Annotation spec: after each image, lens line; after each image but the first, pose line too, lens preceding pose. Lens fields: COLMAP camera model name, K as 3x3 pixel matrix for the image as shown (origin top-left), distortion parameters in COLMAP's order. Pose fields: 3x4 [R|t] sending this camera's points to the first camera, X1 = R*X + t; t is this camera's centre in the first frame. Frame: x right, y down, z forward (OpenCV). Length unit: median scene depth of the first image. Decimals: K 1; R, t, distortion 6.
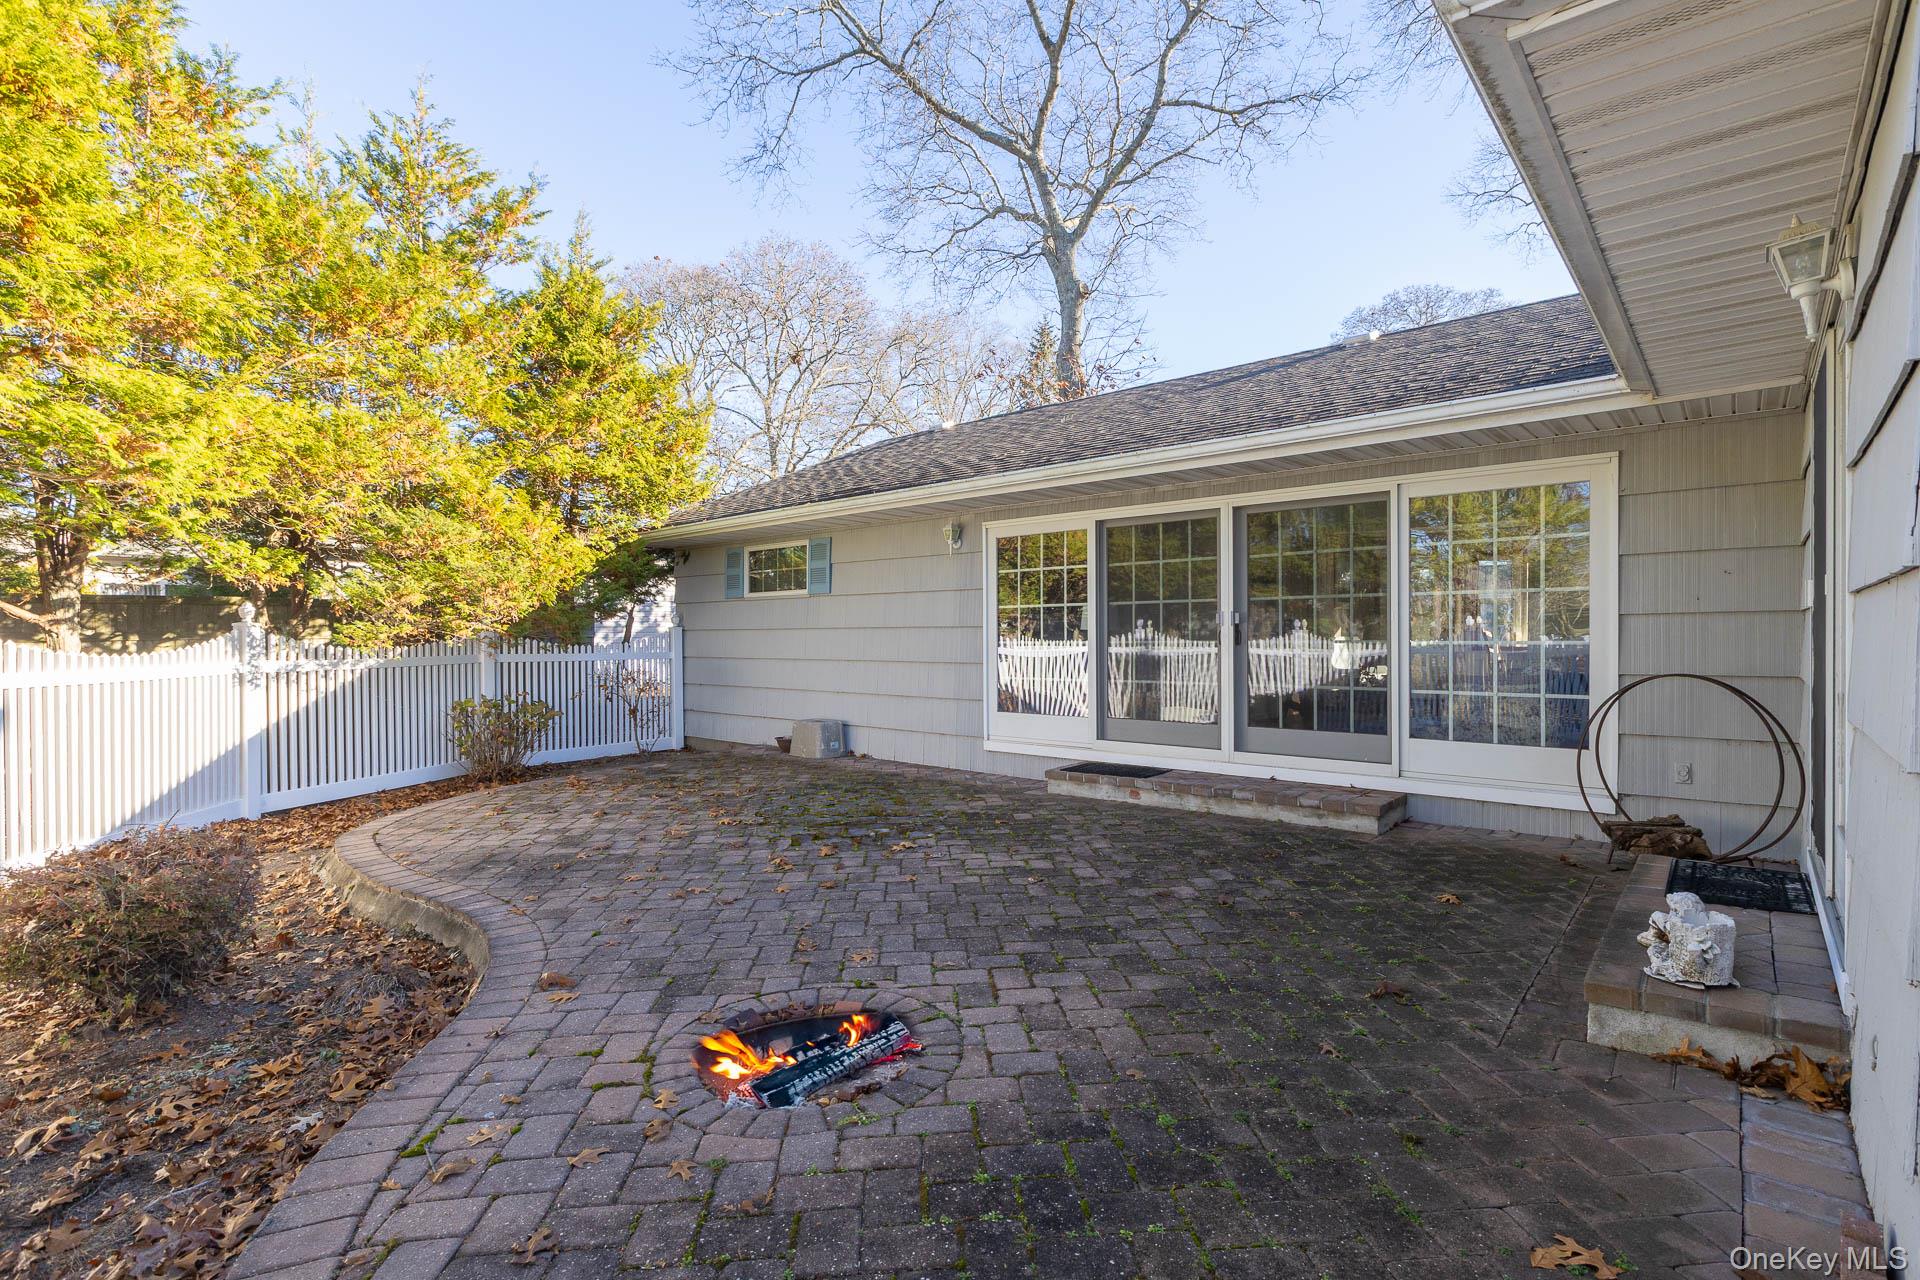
lens RADIAL K [[903.1, 0, 959.2], [0, 903.1, 620.4], [0, 0, 1]] dist [0.043395, 0.000331]
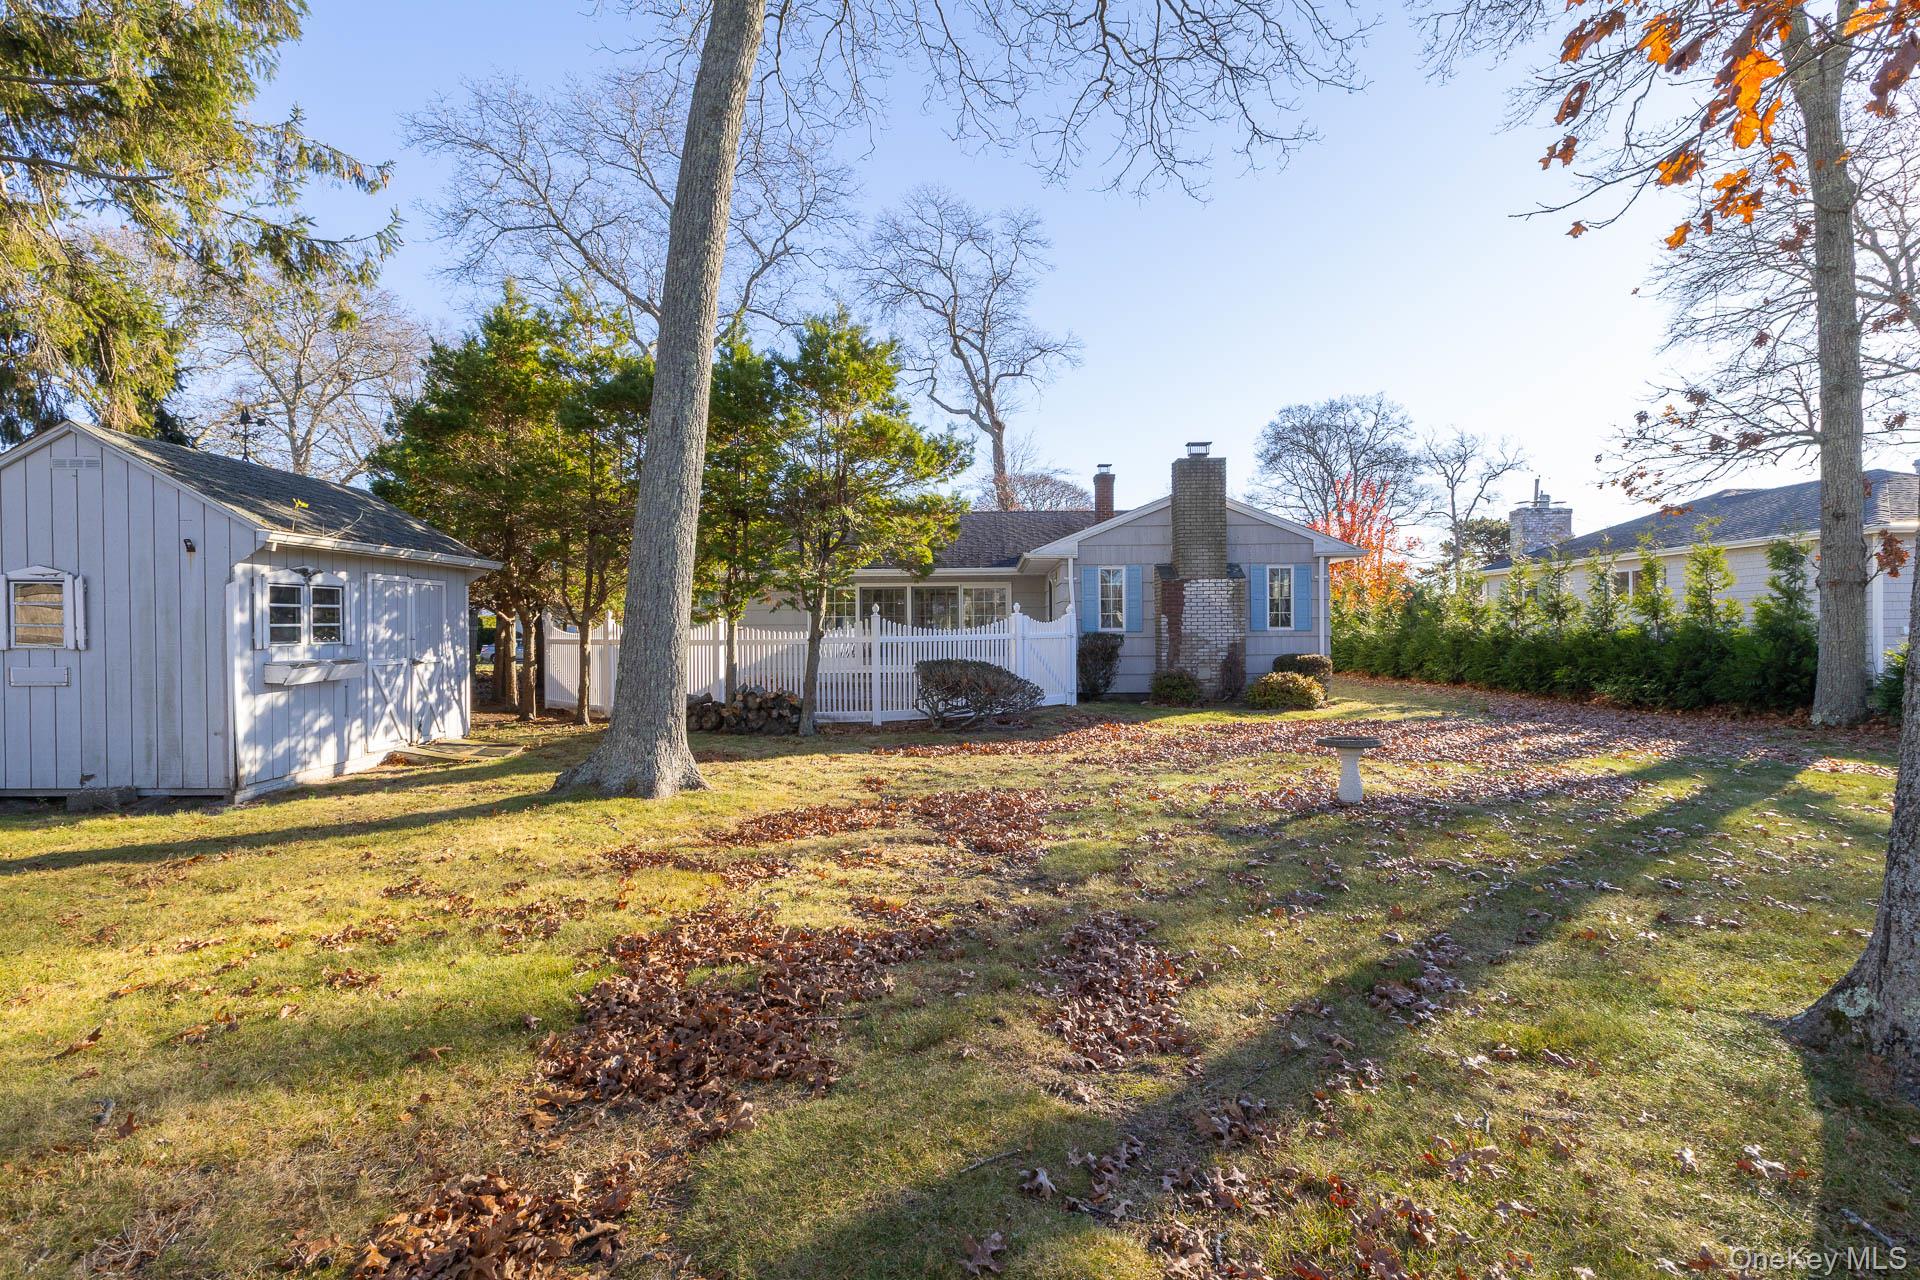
lens RADIAL K [[903.1, 0, 959.2], [0, 903.1, 620.4], [0, 0, 1]] dist [0.043395, 0.000331]
pose [[0.764521, 0.003623, 0.644589, -0.552006], [-0.006860, 0.999973, 0.002516, -0.003127], [-0.644563, -0.006345, 0.764525, -0.522242]]
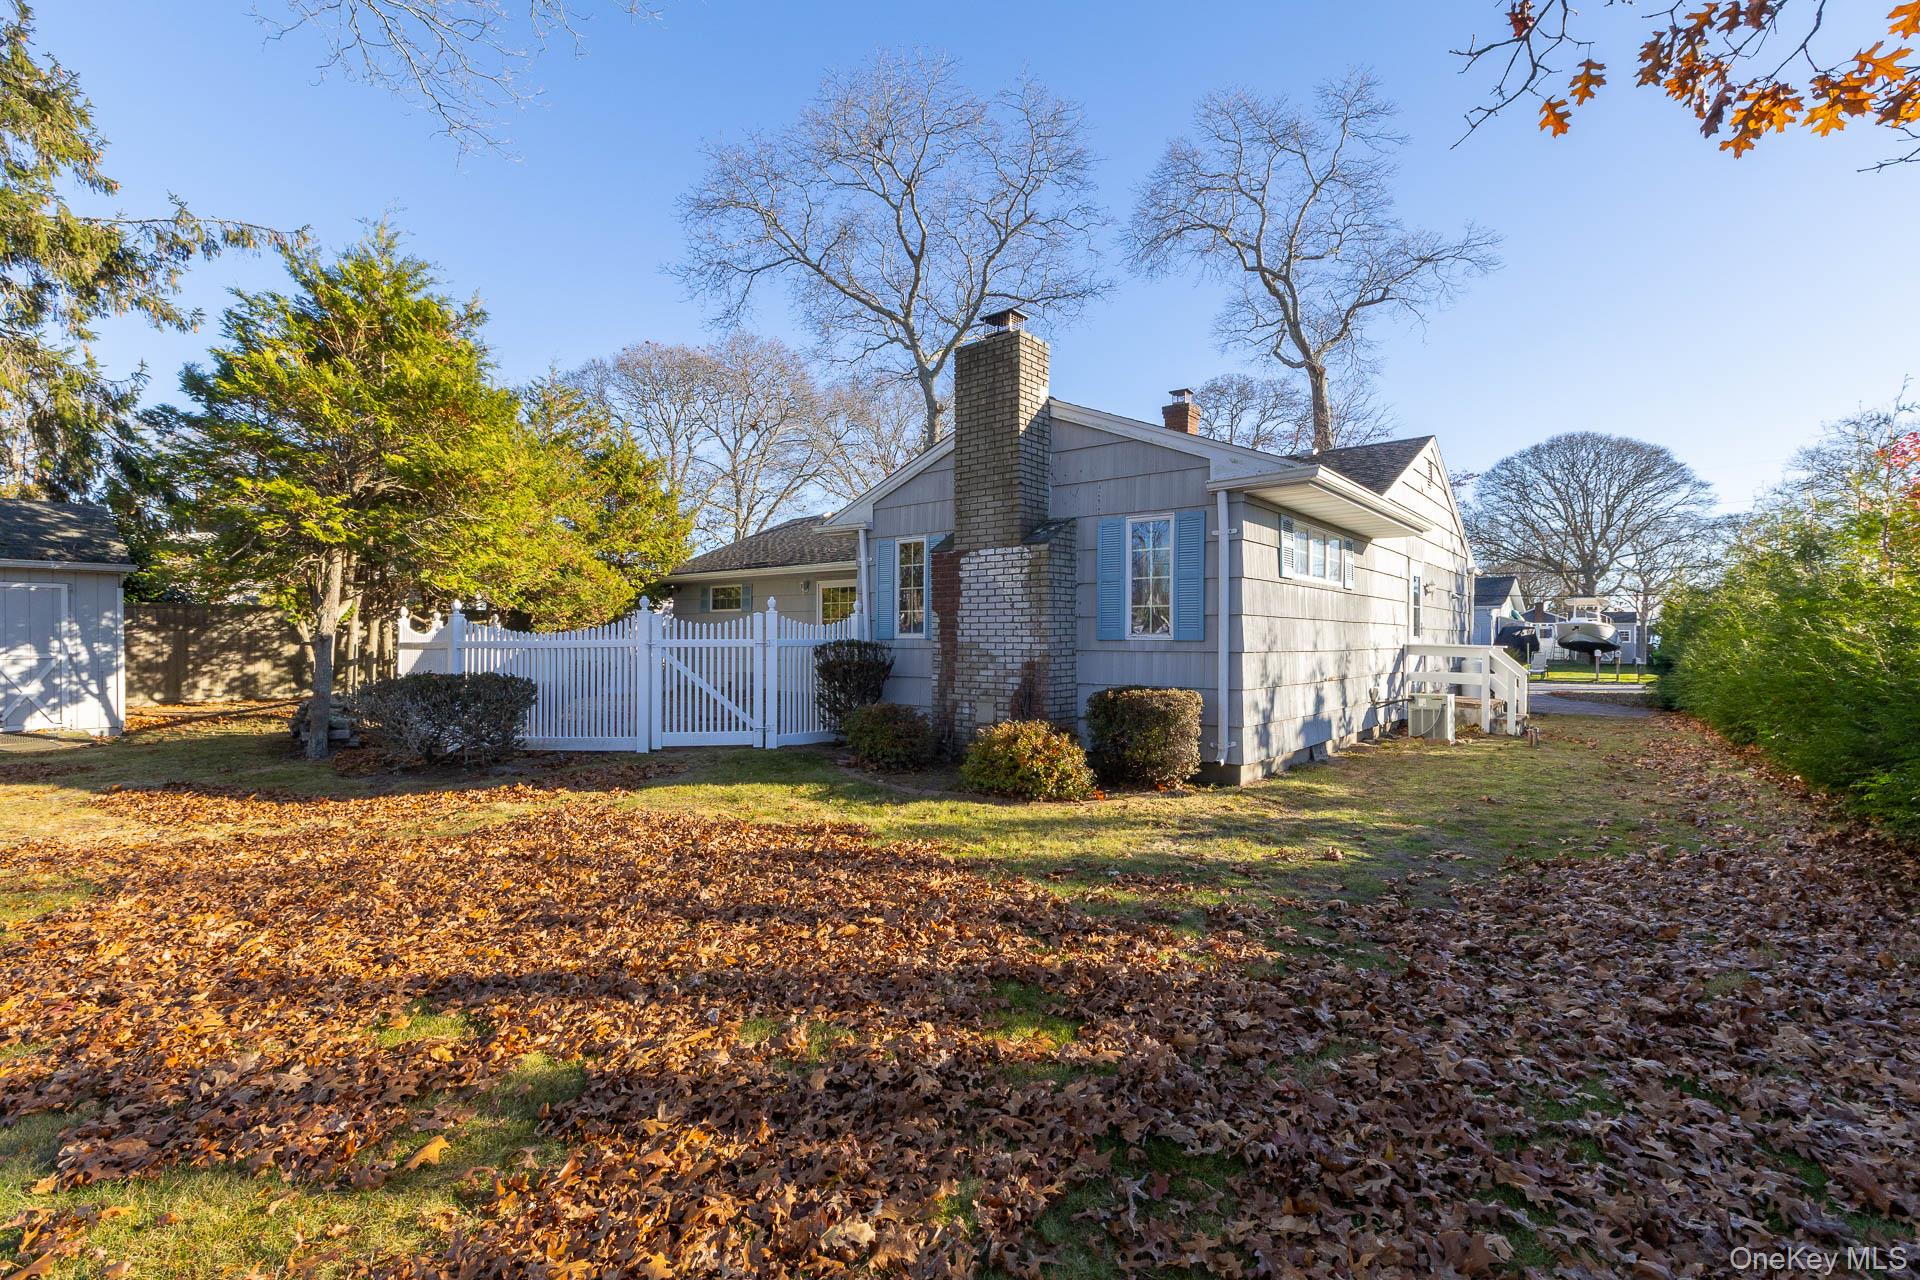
lens RADIAL K [[870.7, 0, 960.0], [0, 870.7, 640.0], [0, 0, 1]] dist [0.002097, 0.000285]
pose [[0.999286, 0.005812, 0.037342, 0.126115], [-0.006434, 0.999843, 0.016537, 0.000109], [-0.037240, -0.016765, 0.999166, -0.492089]]
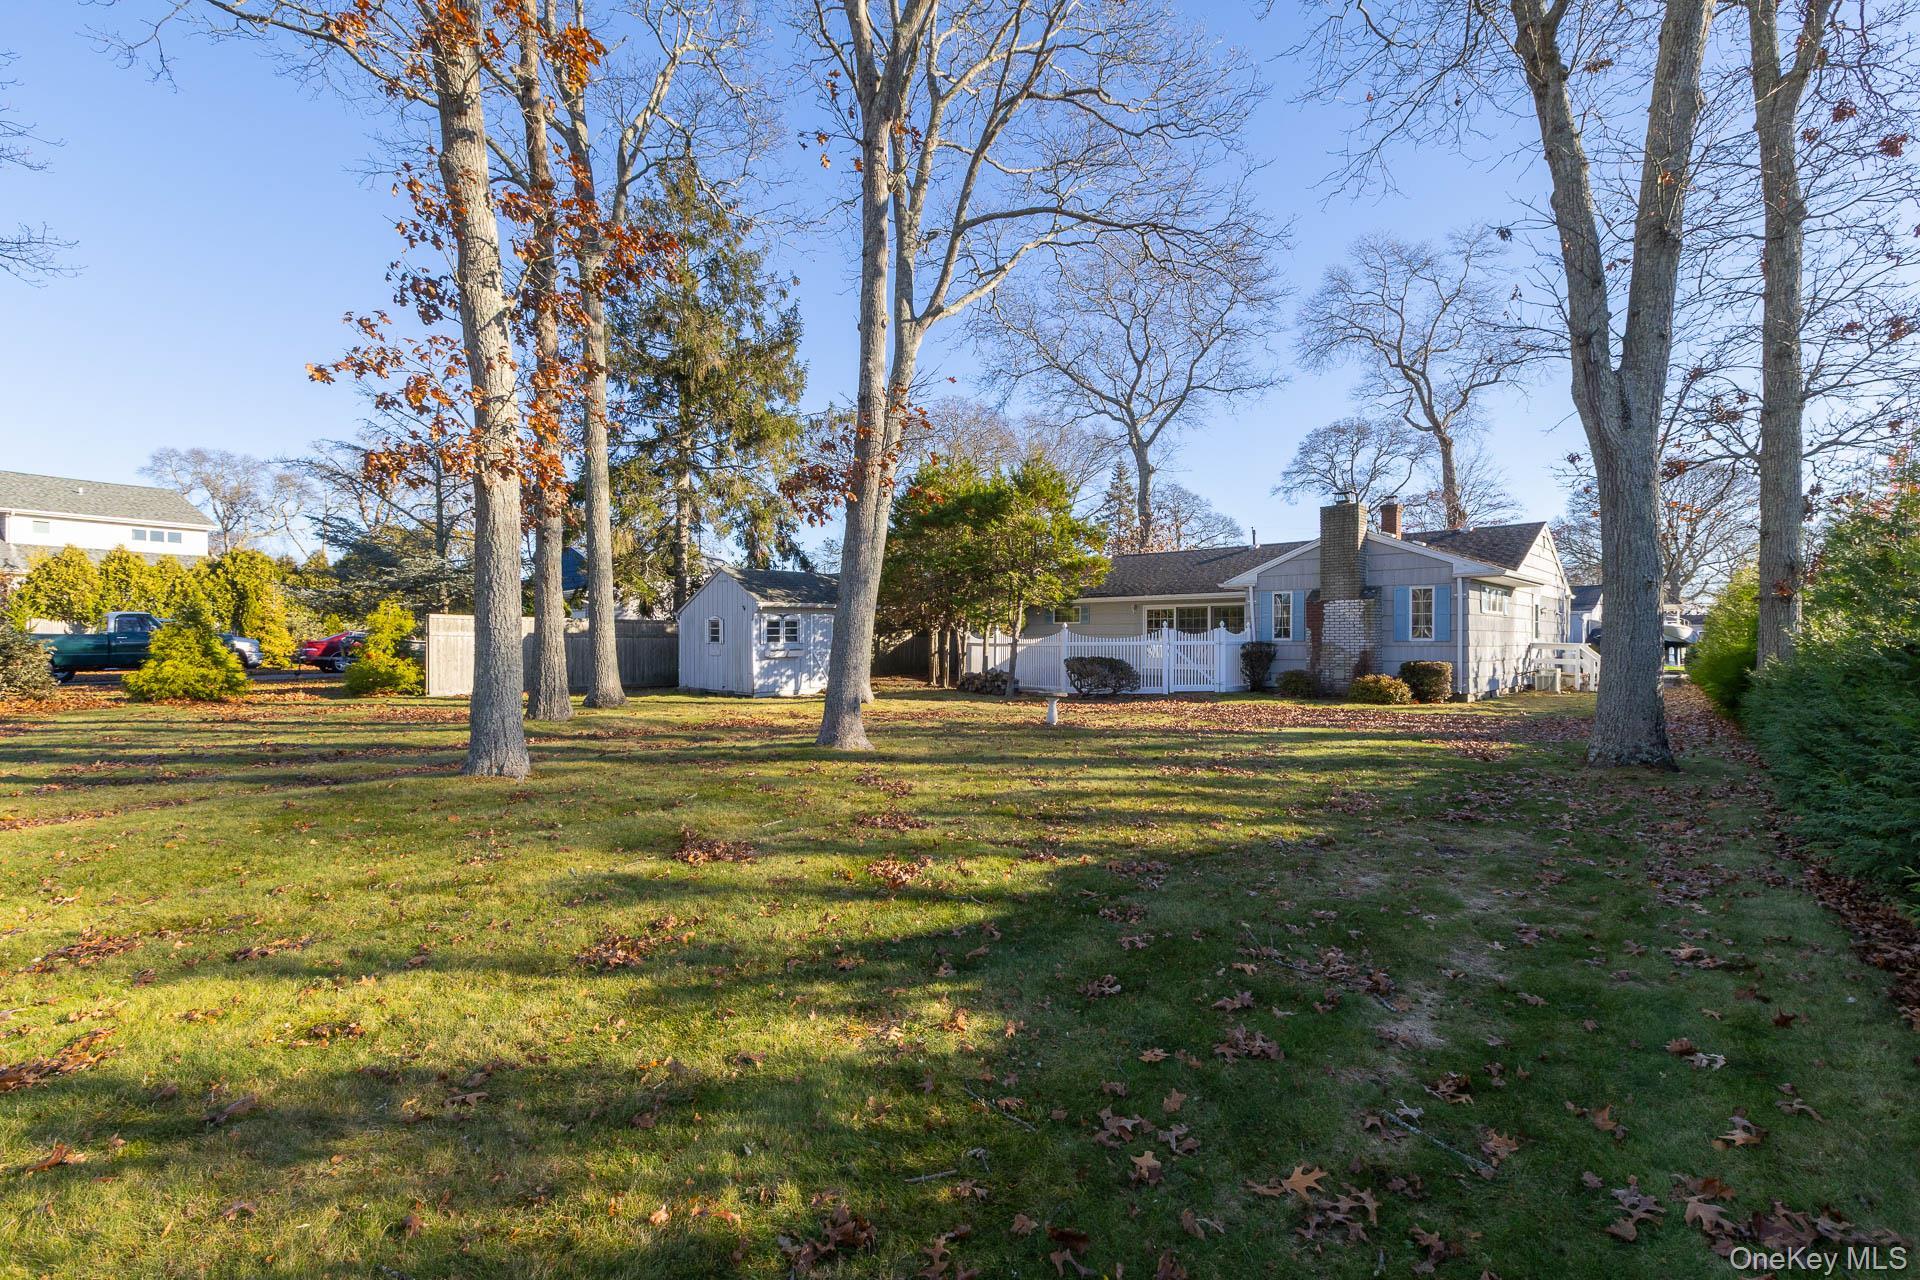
lens RADIAL K [[886.4, 0, 960.0], [0, 886.4, 640.0], [0, 0, 1]] dist [0.015908, -0.000862]
pose [[0.999679, 0.001754, -0.025283, -0.260962], [-0.001377, 0.999888, 0.014895, -0.008583], [0.025306, -0.014856, 0.999569, -1.083269]]
